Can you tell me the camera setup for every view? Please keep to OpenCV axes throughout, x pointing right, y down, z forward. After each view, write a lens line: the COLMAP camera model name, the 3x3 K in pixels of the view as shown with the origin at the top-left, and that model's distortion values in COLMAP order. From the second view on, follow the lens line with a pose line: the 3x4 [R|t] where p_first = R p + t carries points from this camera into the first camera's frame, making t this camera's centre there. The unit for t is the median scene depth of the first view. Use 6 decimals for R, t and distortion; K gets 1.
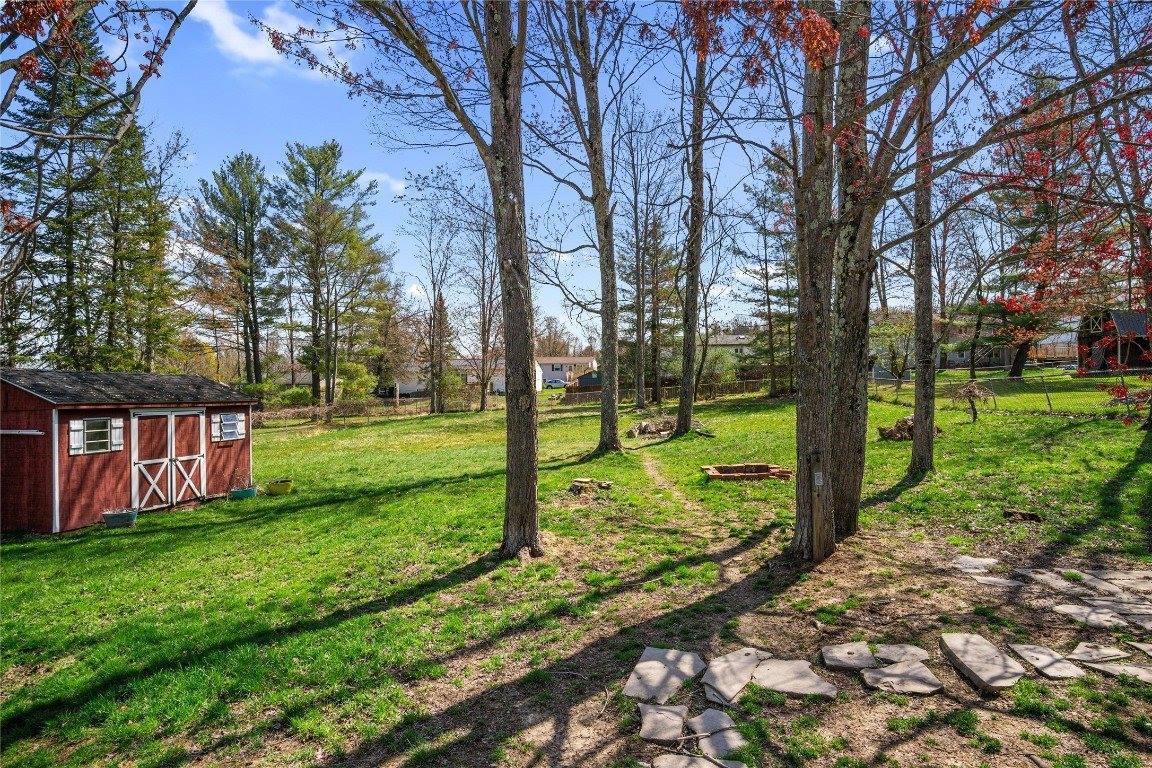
lens RADIAL K [[624.3, 0, 576.0], [0, 624.3, 384.0], [0, 0, 1]] dist [-0.022625, 0.000145]
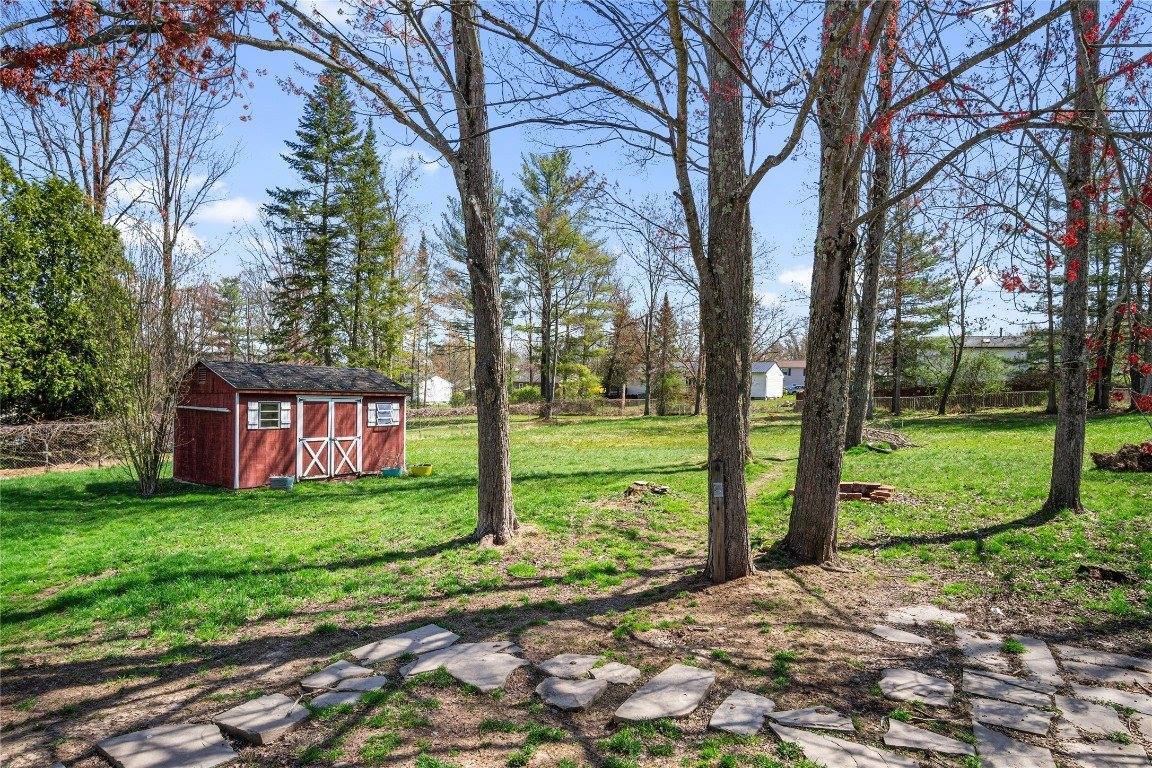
lens RADIAL K [[651.3, 0, 583.3], [0, 651.3, 407.3], [0, 0, 1]] dist [-0.019215, -0.000036]
pose [[0.918038, 0.038381, -0.394631, 0.261336], [-0.026602, 0.999023, 0.035279, 0.003363], [0.395600, -0.021889, 0.918162, 0.033565]]
